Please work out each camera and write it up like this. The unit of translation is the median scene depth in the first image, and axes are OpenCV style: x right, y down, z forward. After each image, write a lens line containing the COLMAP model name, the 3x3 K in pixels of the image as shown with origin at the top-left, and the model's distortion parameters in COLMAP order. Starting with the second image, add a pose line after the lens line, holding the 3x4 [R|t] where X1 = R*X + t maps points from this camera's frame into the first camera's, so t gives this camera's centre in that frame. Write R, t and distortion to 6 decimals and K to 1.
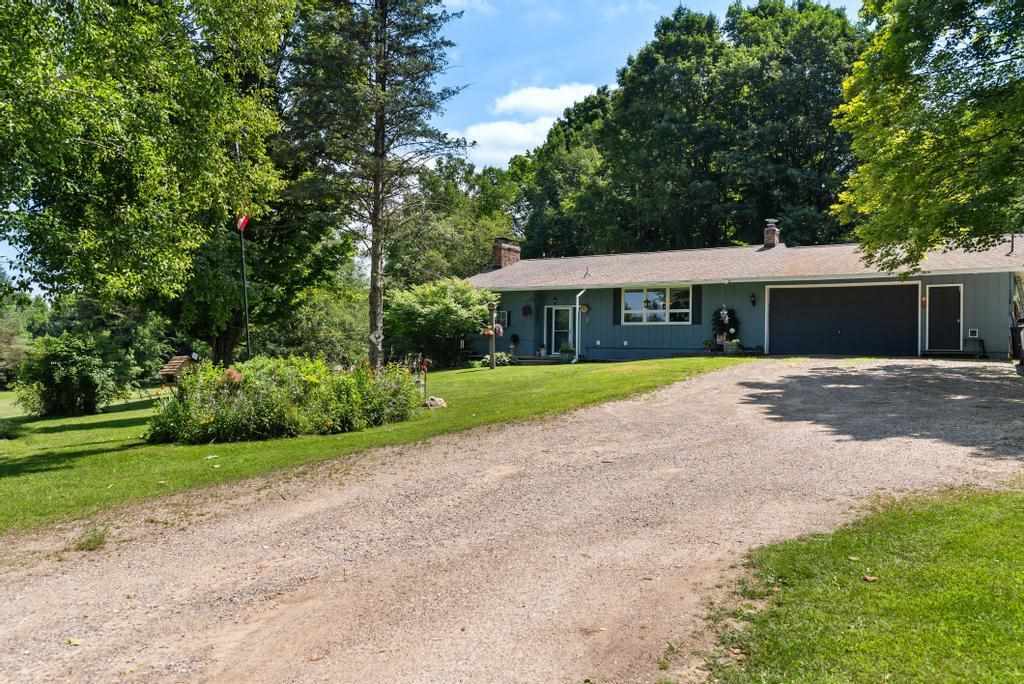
lens RADIAL K [[768.9, 0, 512.0], [0, 768.9, 342.0], [0, 0, 1]] dist [0.000088, -0.000016]
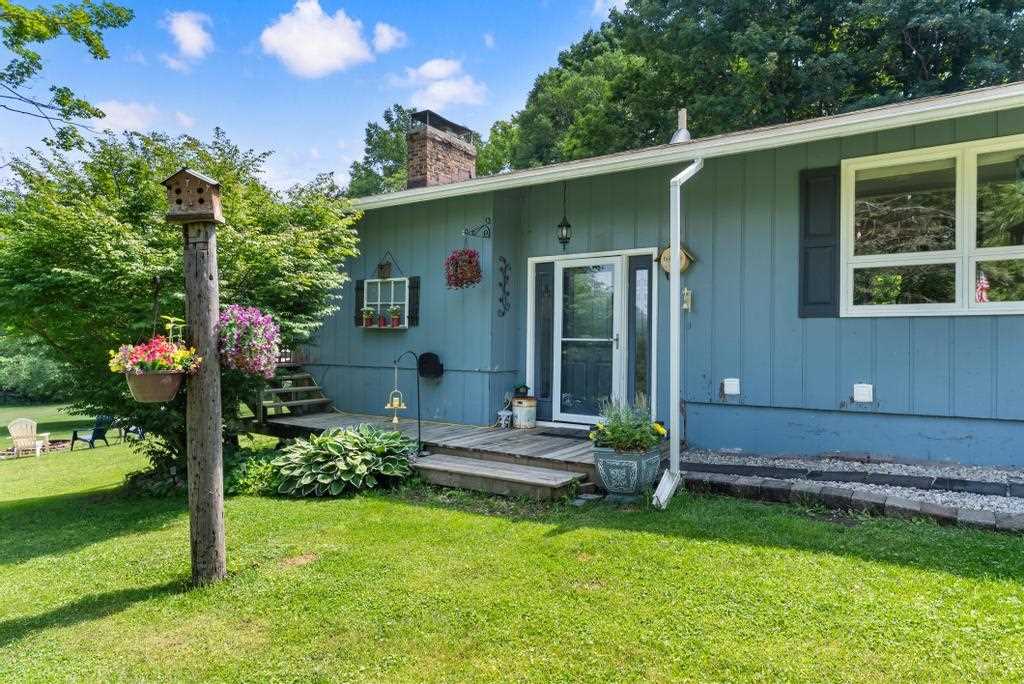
lens RADIAL K [[635.2, 0, 512.0], [0, 635.2, 342.0], [0, 0, 1]] dist [0.000136, -0.000002]
pose [[0.999978, -0.003841, 0.005496, 0.034808], [0.003837, 0.999992, 0.000874, -0.013766], [-0.005499, -0.000853, 0.999985, 0.755042]]
